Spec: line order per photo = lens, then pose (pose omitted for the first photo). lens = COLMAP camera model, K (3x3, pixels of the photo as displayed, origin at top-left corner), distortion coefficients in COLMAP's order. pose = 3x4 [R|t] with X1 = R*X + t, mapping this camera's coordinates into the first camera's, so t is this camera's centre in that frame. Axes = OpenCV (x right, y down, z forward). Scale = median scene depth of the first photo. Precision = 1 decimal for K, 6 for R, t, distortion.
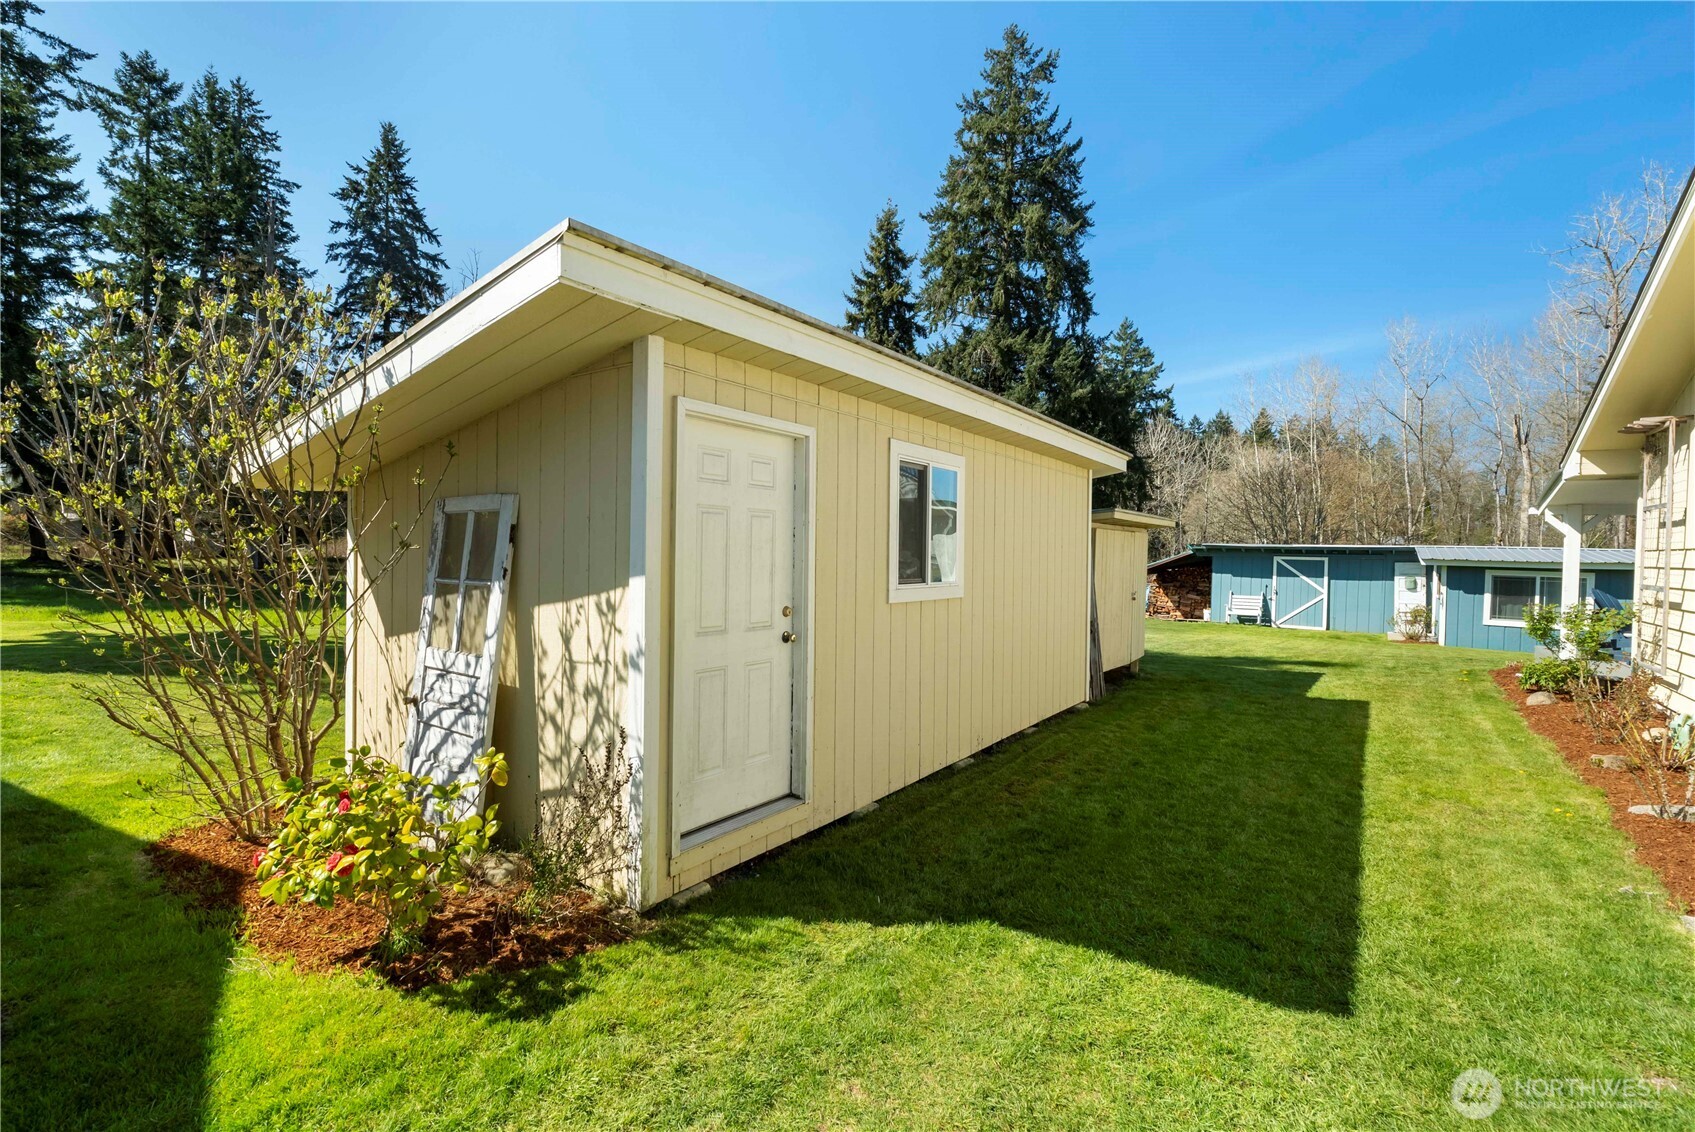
lens RADIAL K [[752.8, 0, 843.8], [0, 752.8, 556.0], [0, 0, 1]] dist [-0.002648, -0.000426]
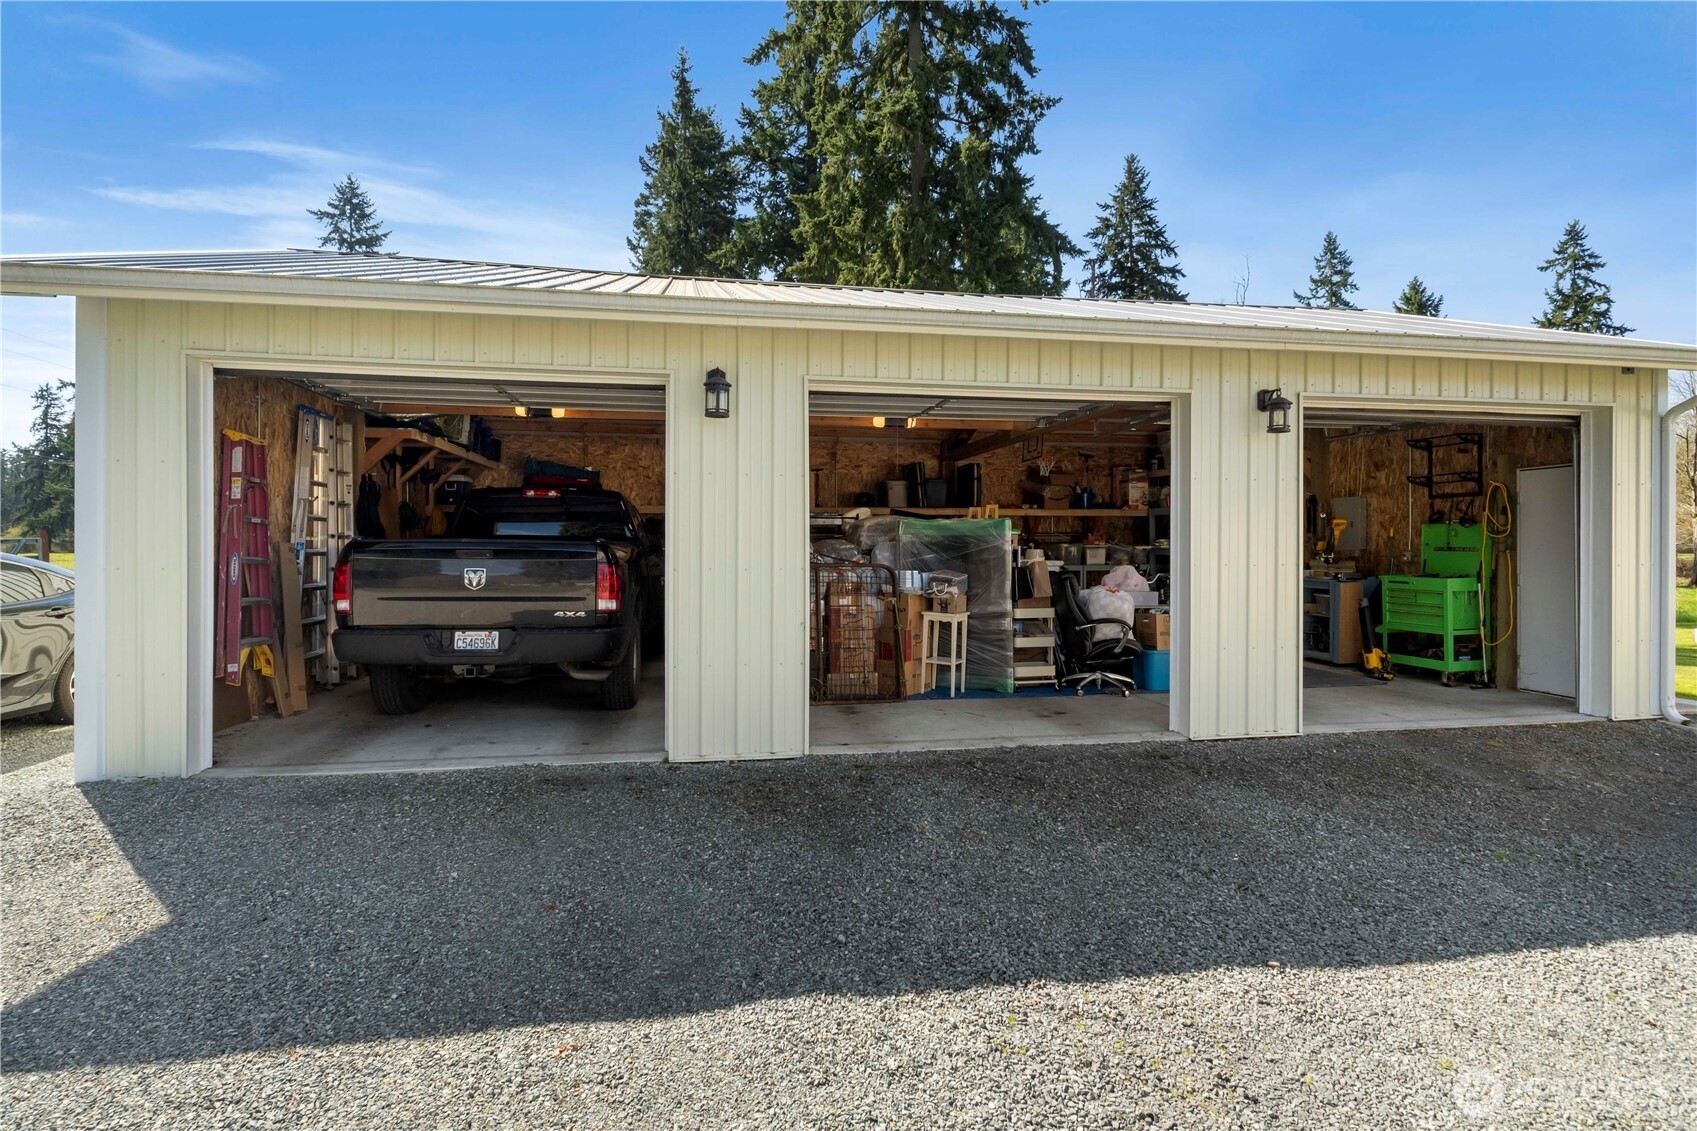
lens RADIAL K [[851.0, 0, 850.3], [0, 851.0, 546.3], [0, 0, 1]] dist [-0.004787, -0.000440]
pose [[0.725525, -0.023203, -0.687804, -0.093030], [0.008984, 0.999666, -0.024247, 0.002591], [0.688137, 0.011413, 0.725491, -0.158074]]
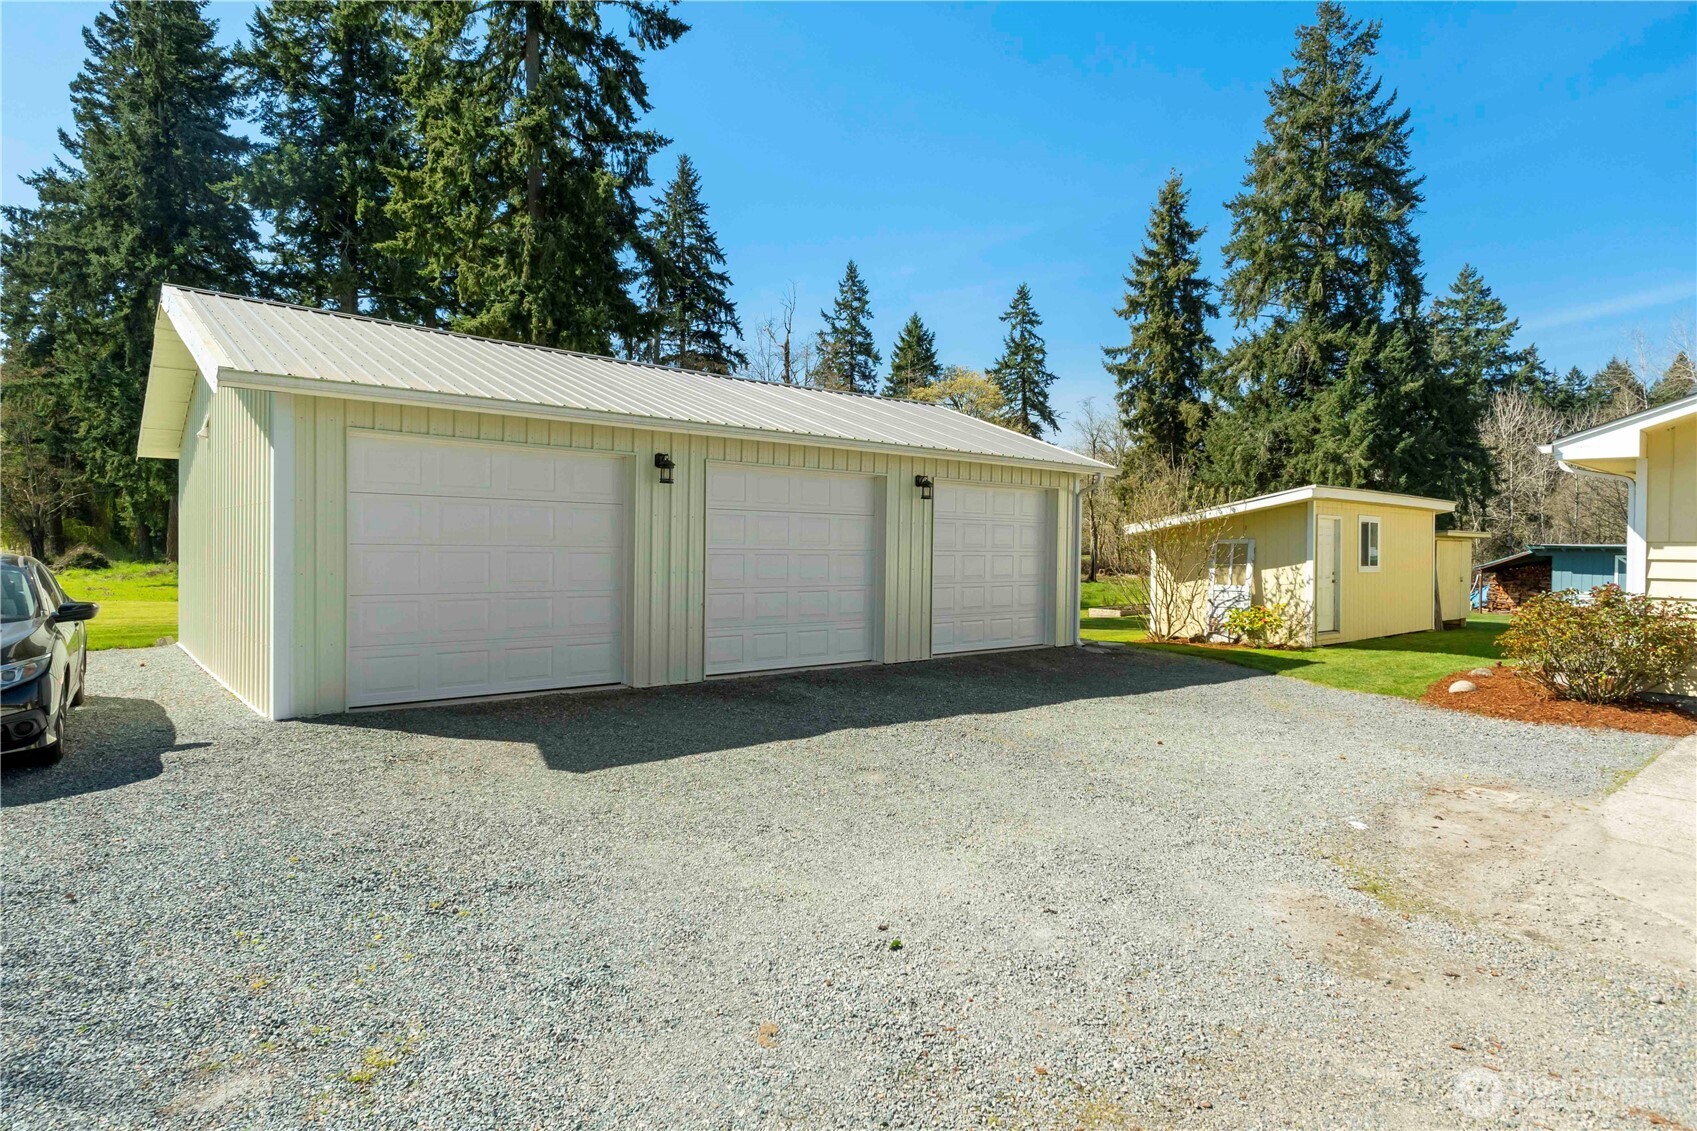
lens RADIAL K [[934.5, 0, 844.2], [0, 934.5, 556.9], [0, 0, 1]] dist [0.000955, -0.001547]
pose [[0.972817, -0.007278, -0.231461, -0.094820], [0.006518, 0.999971, -0.004051, 0.000601], [0.231484, 0.002432, 0.972836, -0.270425]]
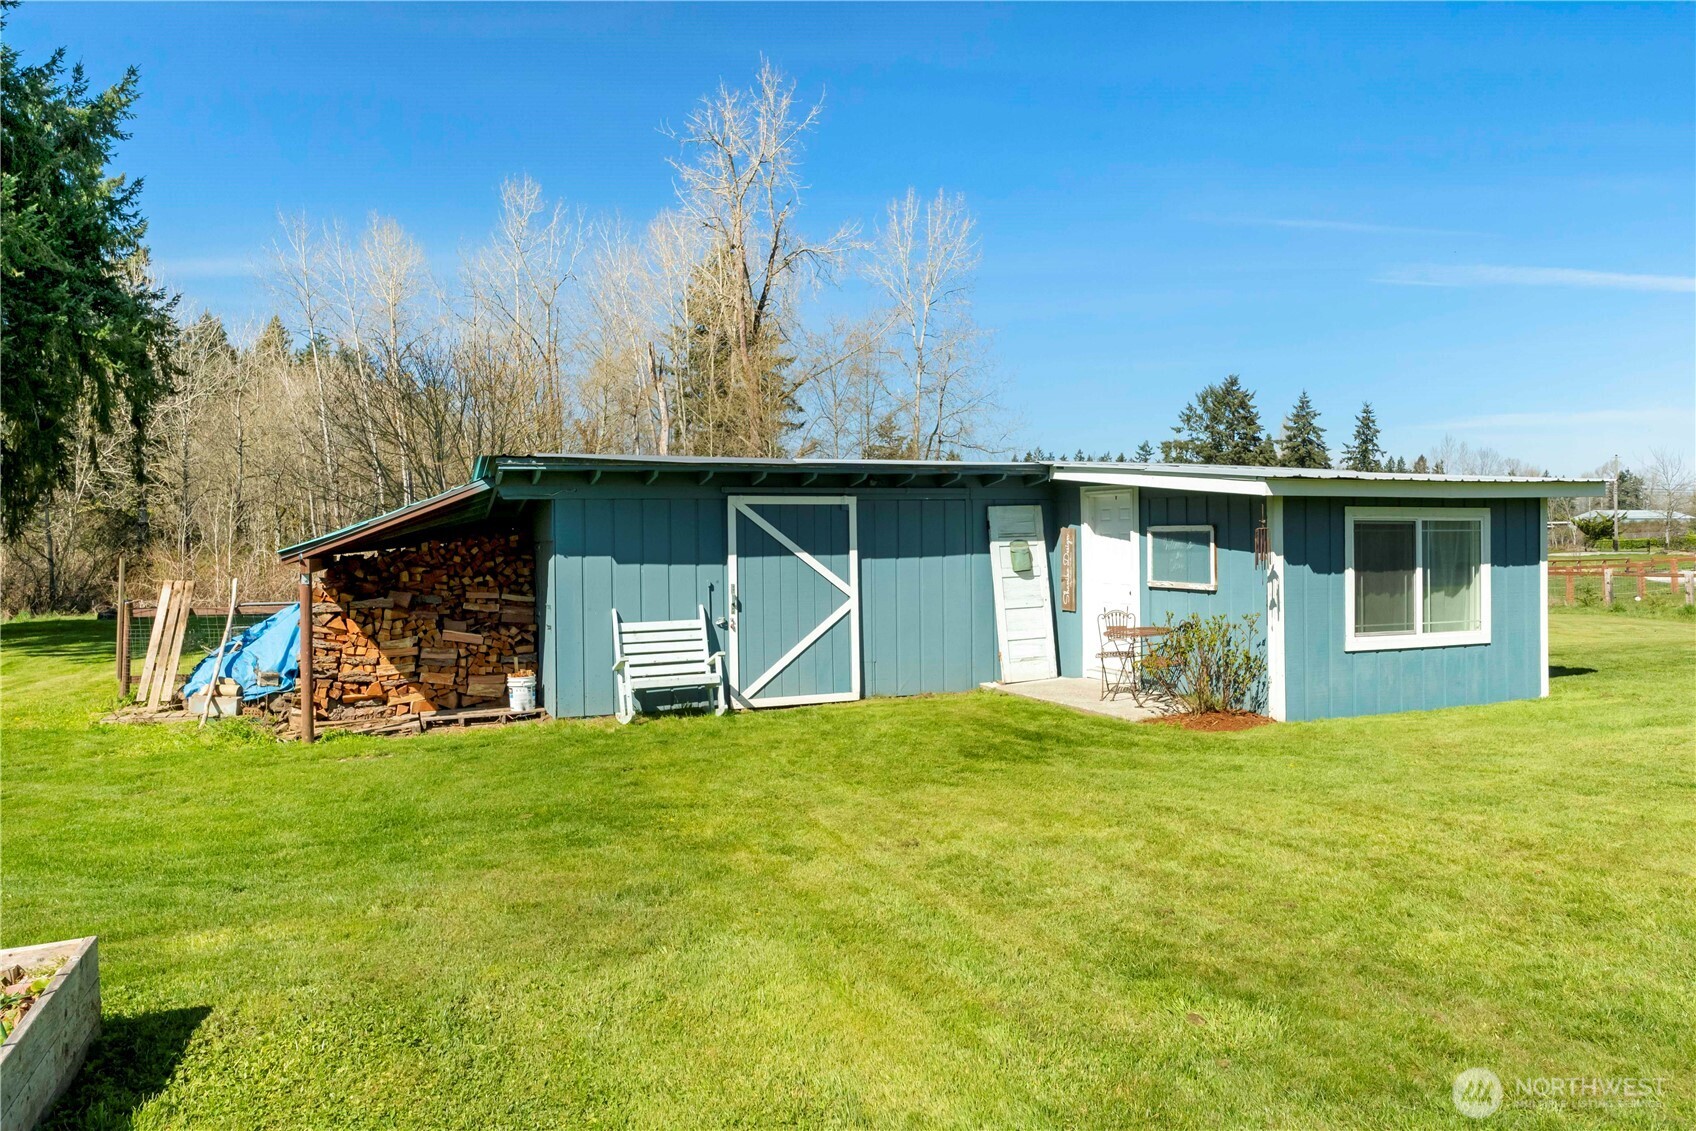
lens RADIAL K [[1079.8, 0, 848.8], [0, 1079.8, 546.3], [0, 0, 1]] dist [-0.004471, -0.001172]
pose [[0.532051, -0.031530, 0.846125, 0.091912], [0.031148, 0.999359, 0.017655, 0.007424], [-0.846139, 0.016962, 0.532692, 0.328313]]
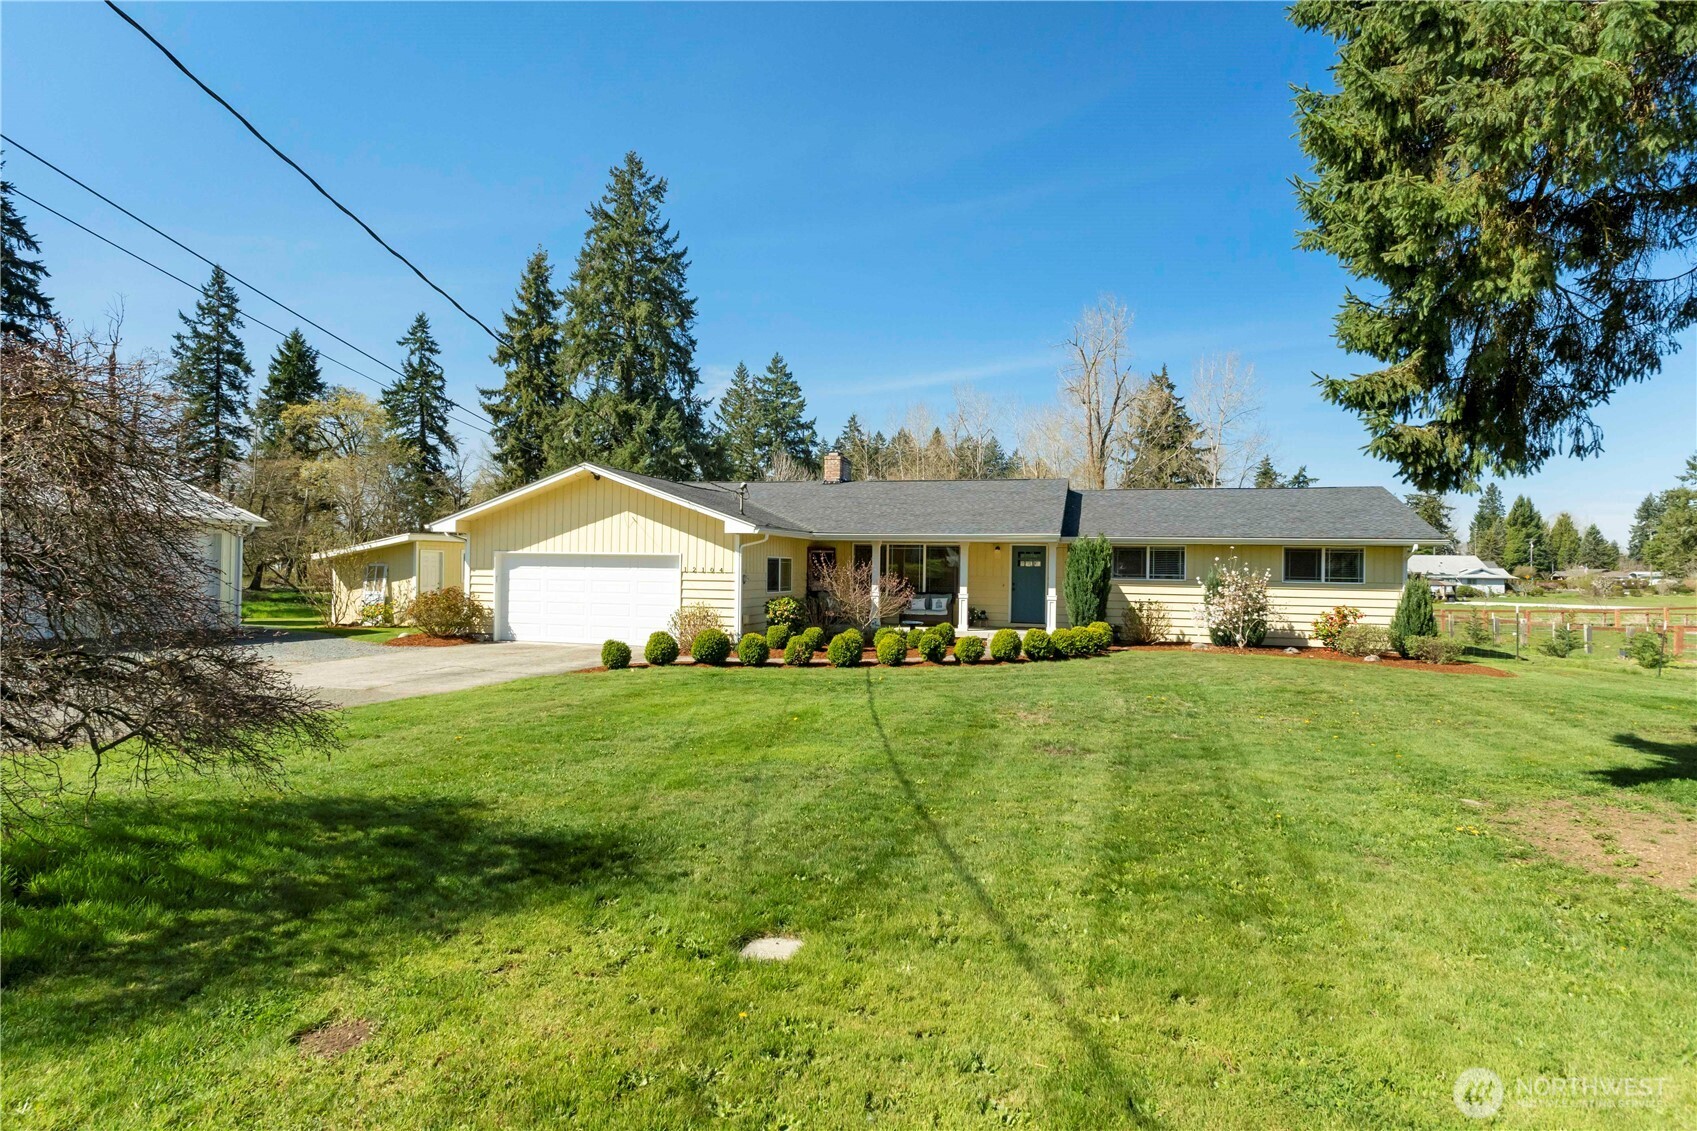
lens RADIAL K [[905.7, 0, 846.1], [0, 905.7, 560.4], [0, 0, 1]] dist [-0.000278, -0.002469]
pose [[0.940036, -0.005157, 0.341035, 0.037968], [0.009672, 0.999887, -0.011540, 0.000921], [-0.340937, 0.014146, 0.939980, -0.505323]]
